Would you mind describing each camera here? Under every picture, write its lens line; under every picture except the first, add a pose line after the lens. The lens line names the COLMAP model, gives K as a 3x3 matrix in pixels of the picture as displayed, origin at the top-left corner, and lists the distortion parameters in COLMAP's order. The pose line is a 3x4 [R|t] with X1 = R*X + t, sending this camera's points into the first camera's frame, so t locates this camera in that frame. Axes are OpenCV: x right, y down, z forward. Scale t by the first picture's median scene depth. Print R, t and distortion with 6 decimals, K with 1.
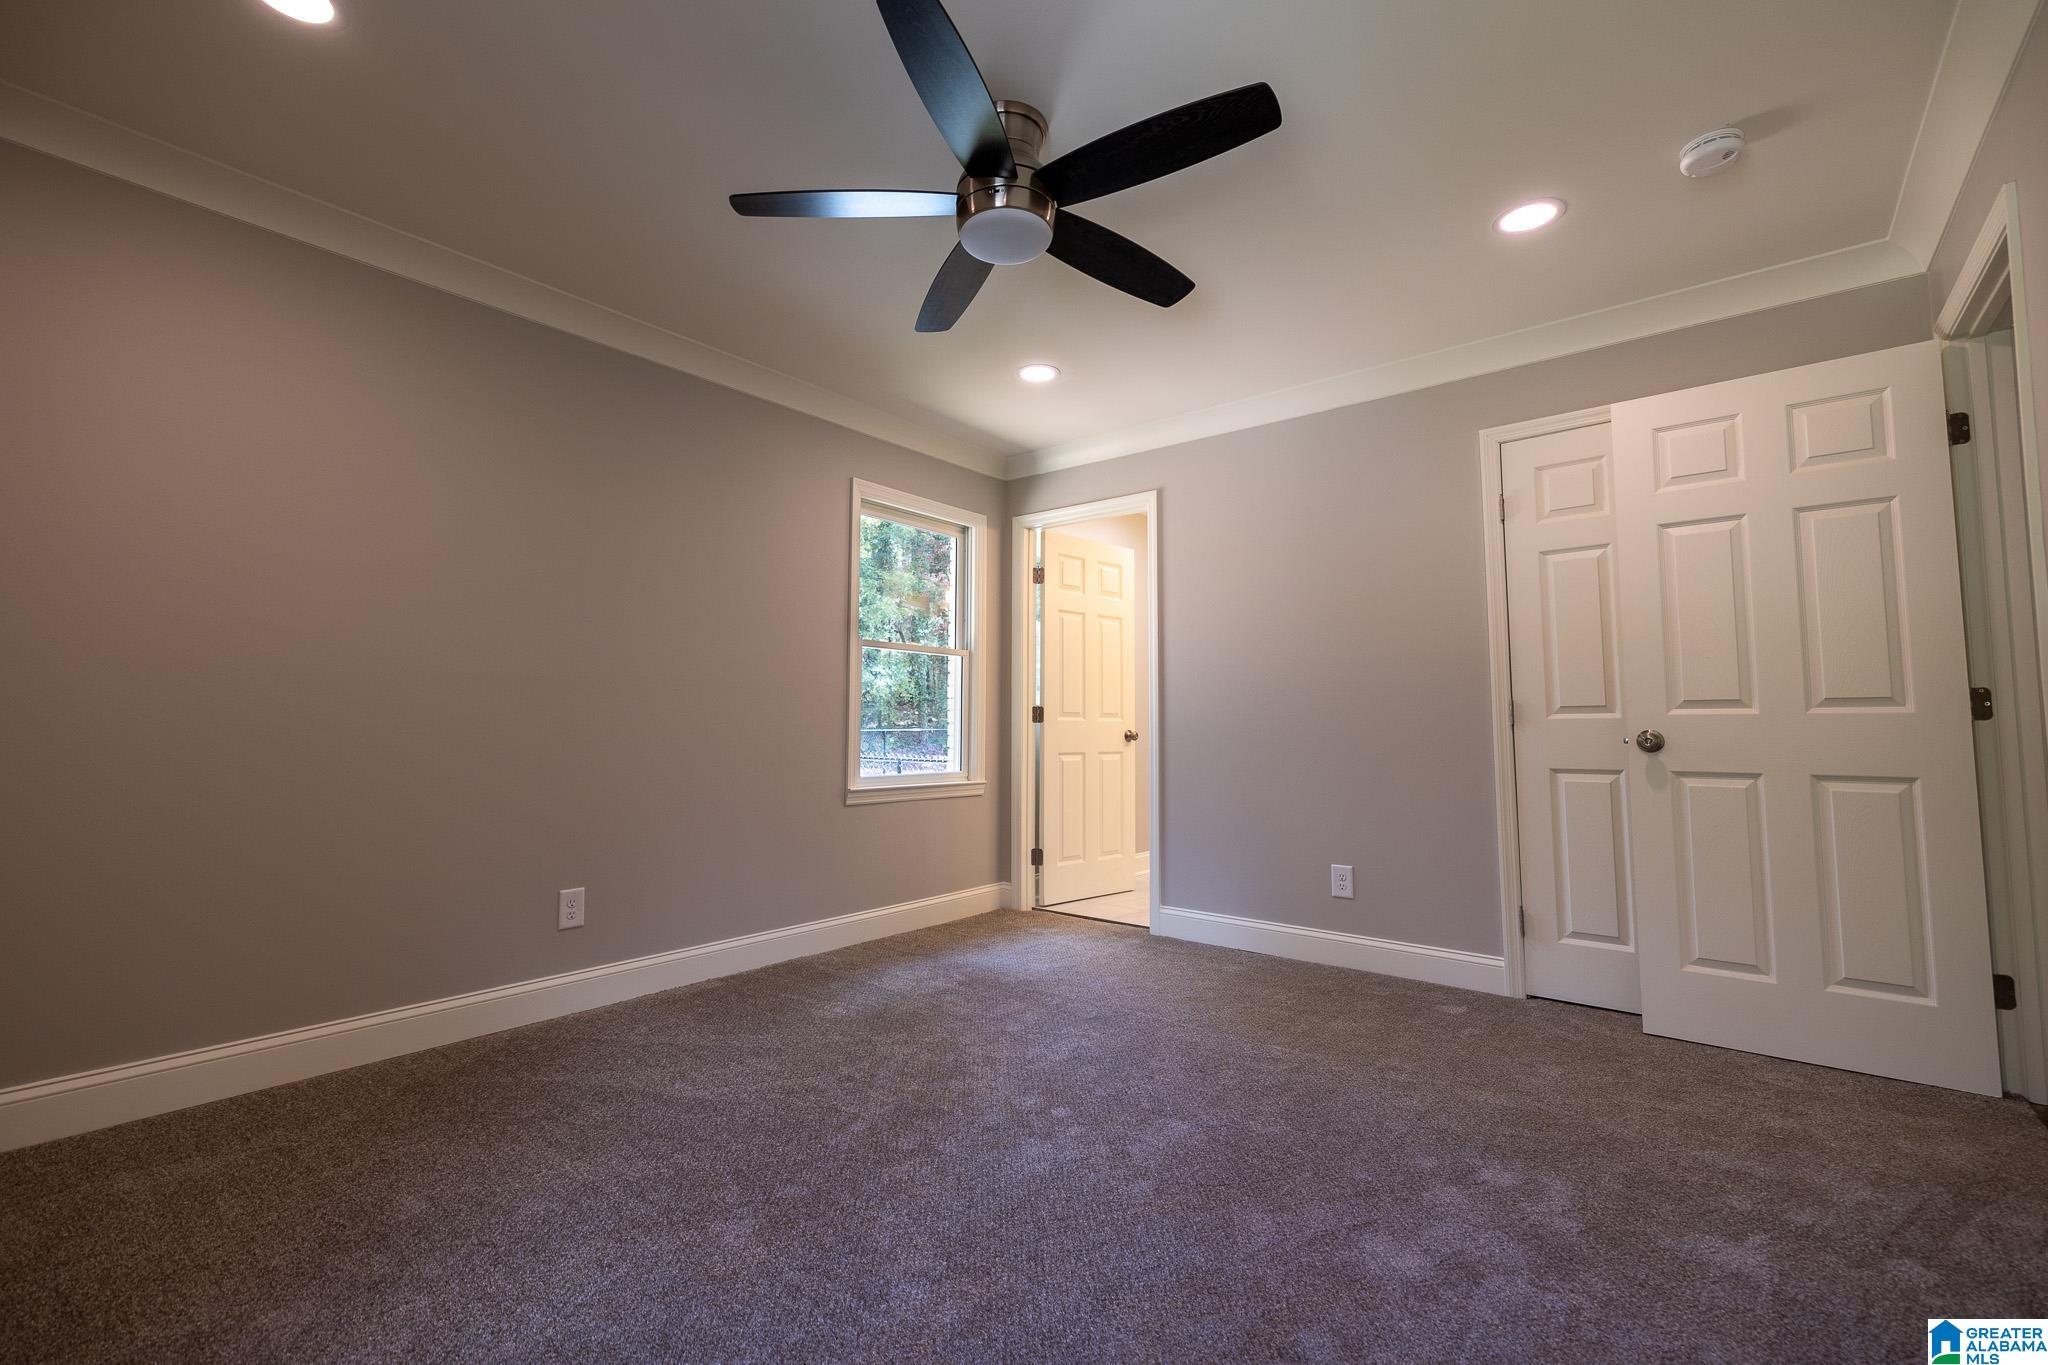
lens RADIAL K [[859.3, 0, 1000.6], [0, 859.3, 663.3], [0, 0, 1]] dist [0.000011, 0.000026]
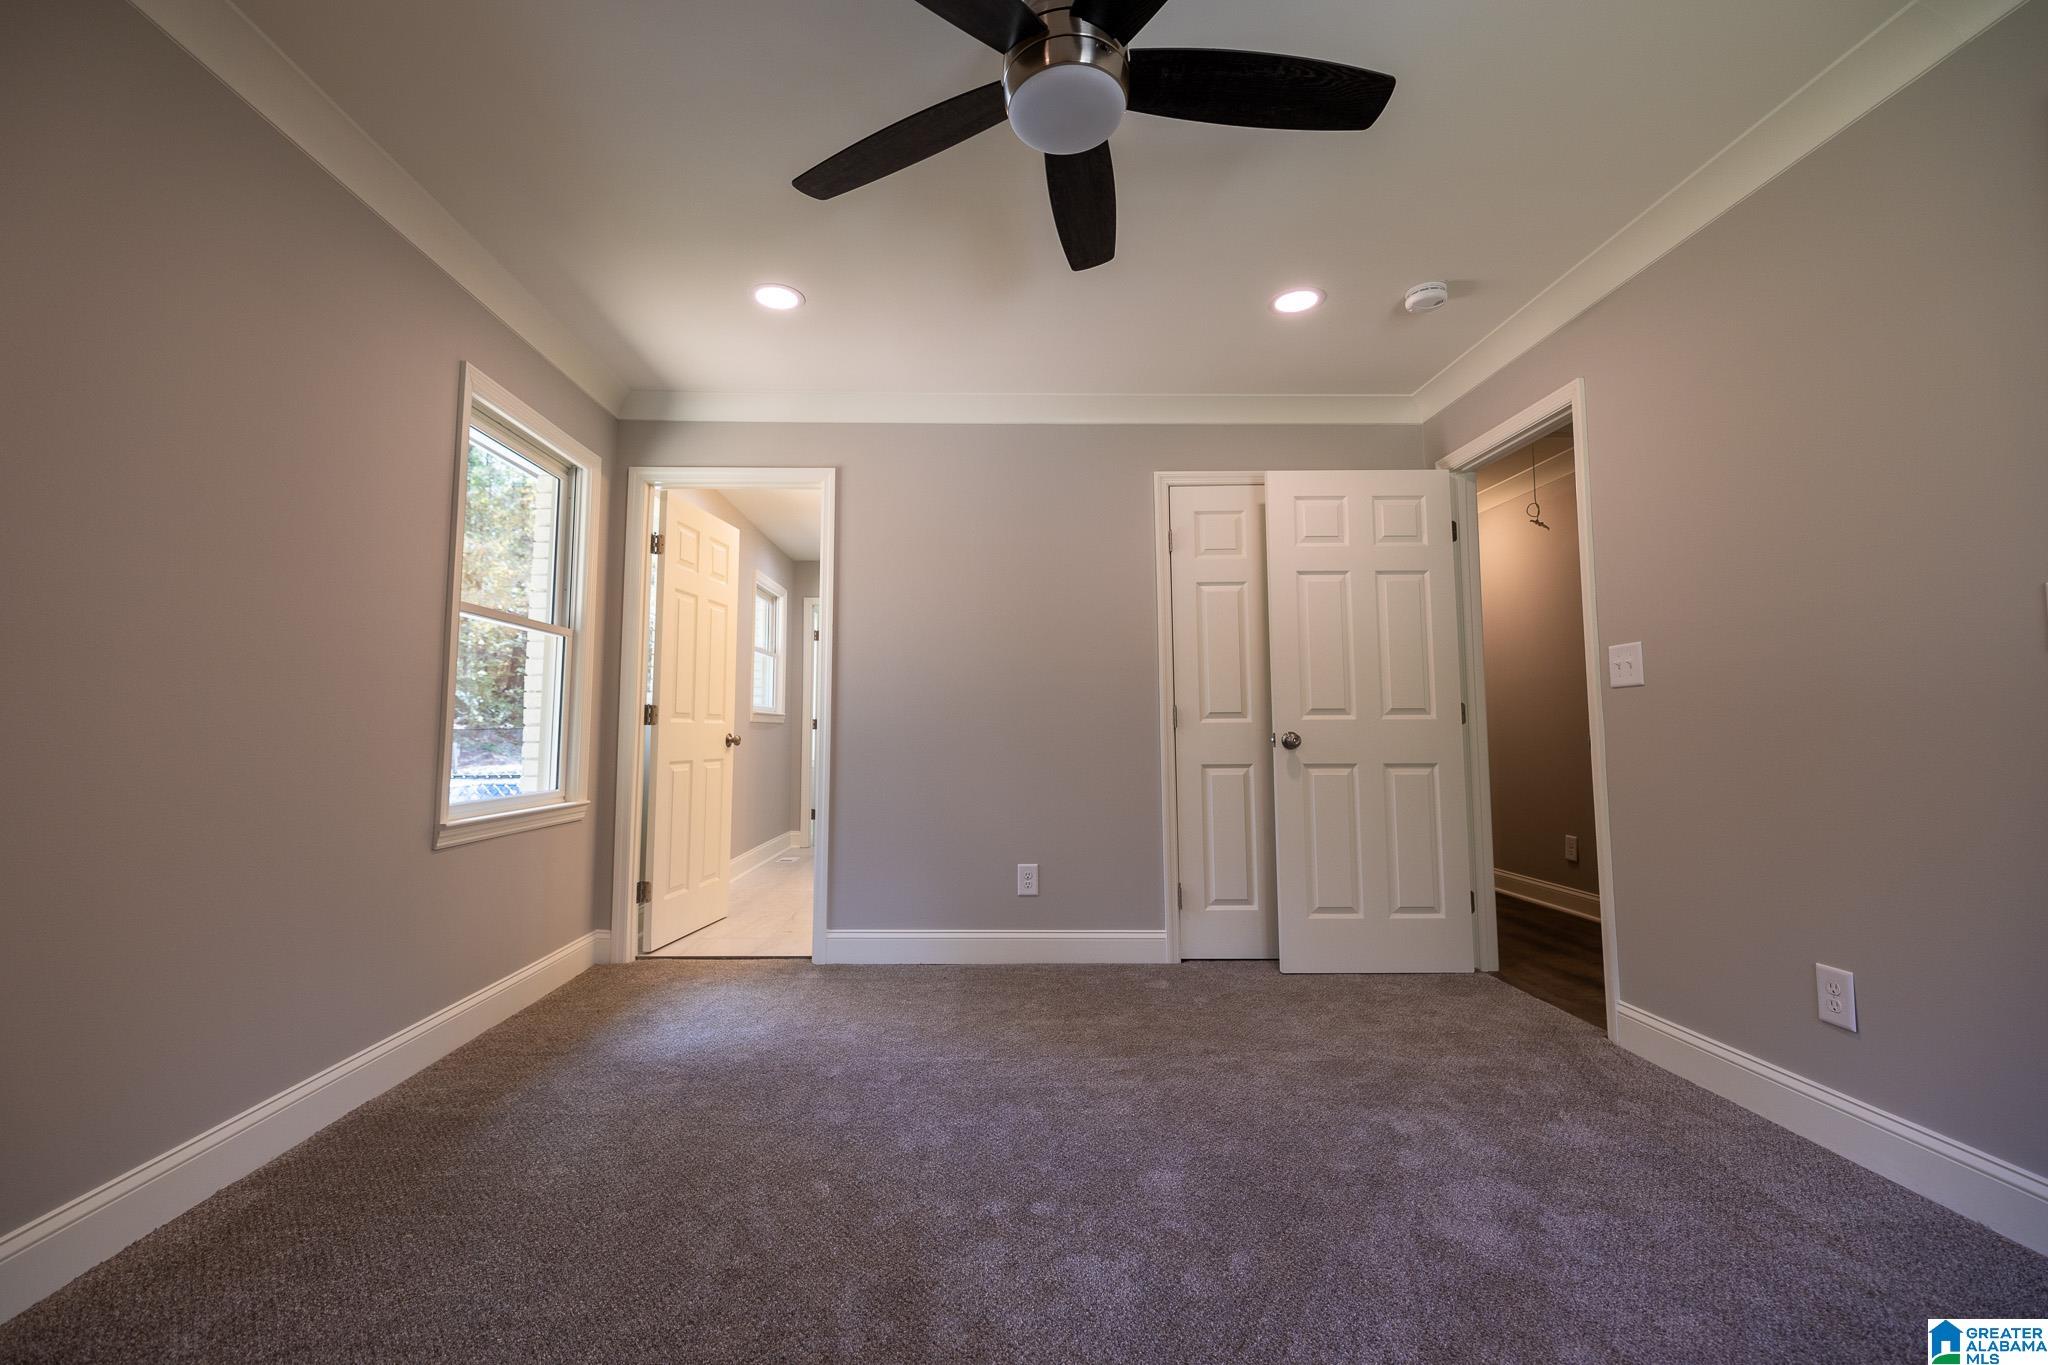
lens RADIAL K [[836.7, 0, 984.3], [0, 836.7, 658.6], [0, 0, 1]] dist [-0.003730, -0.000160]
pose [[0.767673, 0.054080, 0.638555, -0.333633], [-0.046044, 0.998512, -0.029210, 0.023321], [-0.639185, -0.006978, 0.769021, 0.295320]]
